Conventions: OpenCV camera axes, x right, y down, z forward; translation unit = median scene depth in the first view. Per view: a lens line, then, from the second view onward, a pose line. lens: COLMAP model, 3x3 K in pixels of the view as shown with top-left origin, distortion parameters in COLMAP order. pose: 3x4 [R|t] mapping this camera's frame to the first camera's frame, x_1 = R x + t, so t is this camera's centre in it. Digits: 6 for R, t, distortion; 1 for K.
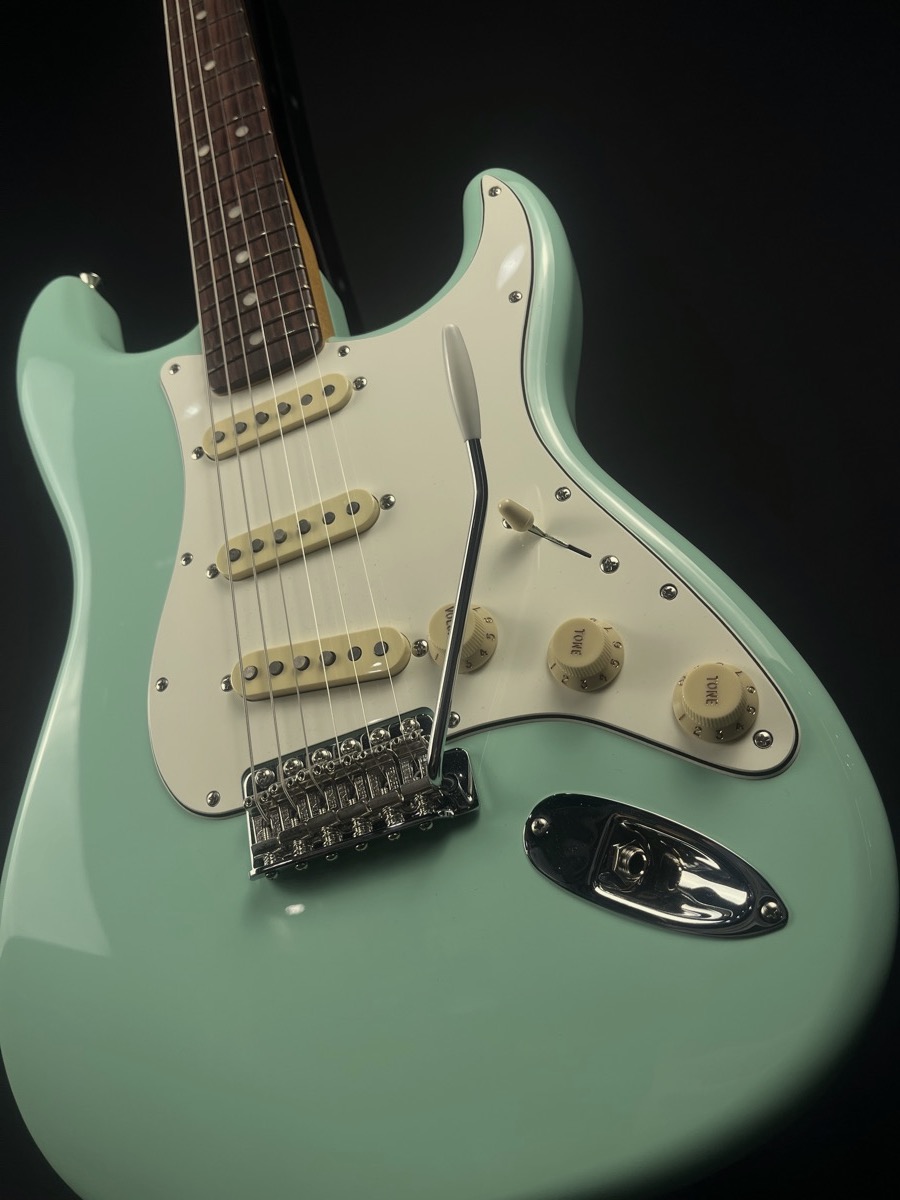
lens RADIAL K [[956.5, 0, 450.0], [0, 956.5, 600.0], [0, 0, 1]] dist [0.010563, -0.102204]
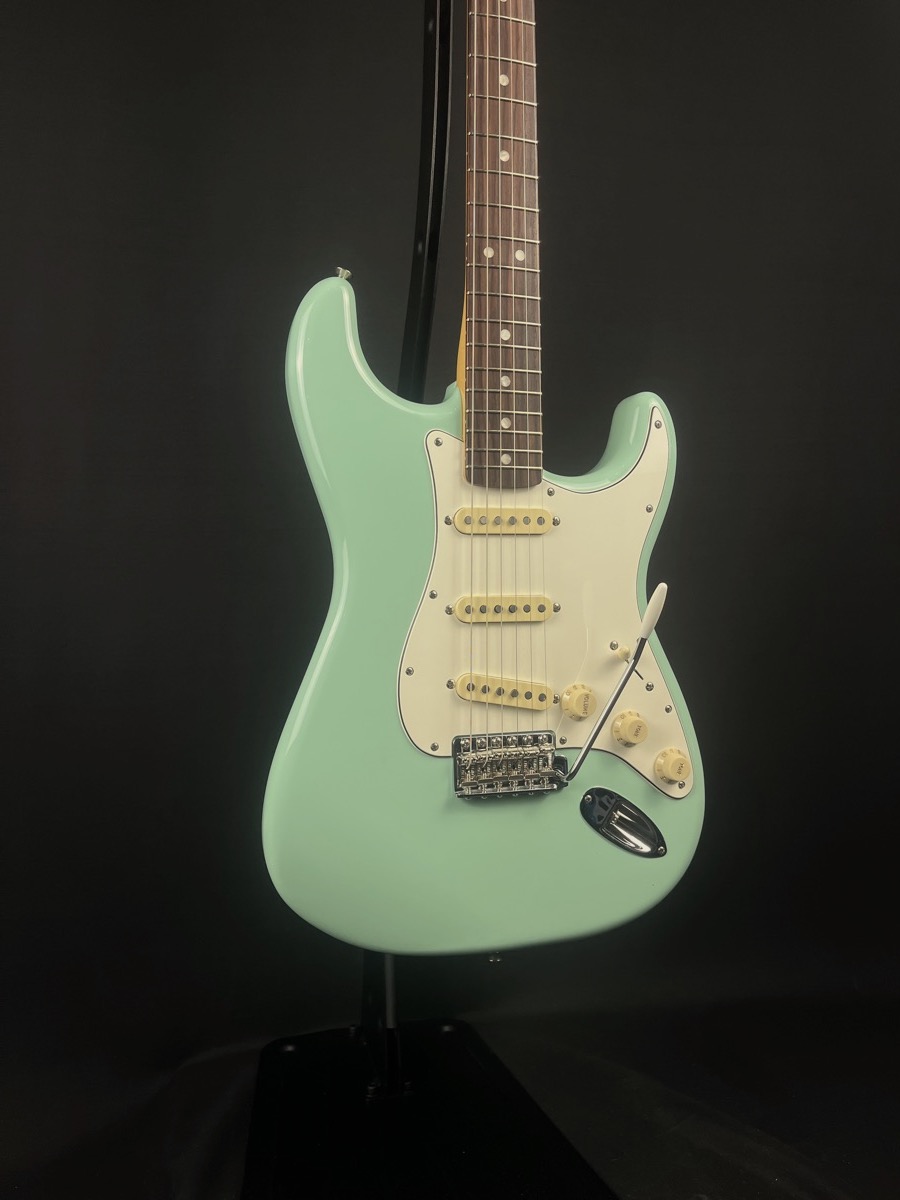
lens RADIAL K [[956.5, 0, 450.0], [0, 956.5, 600.0], [0, 0, 1]] dist [0.010563, -0.102204]
pose [[0.798402, 0.182455, 0.573816, -1.360851], [-0.423905, 0.847118, 0.320460, -0.655381], [-0.427620, -0.499100, 0.753685, -0.286706]]
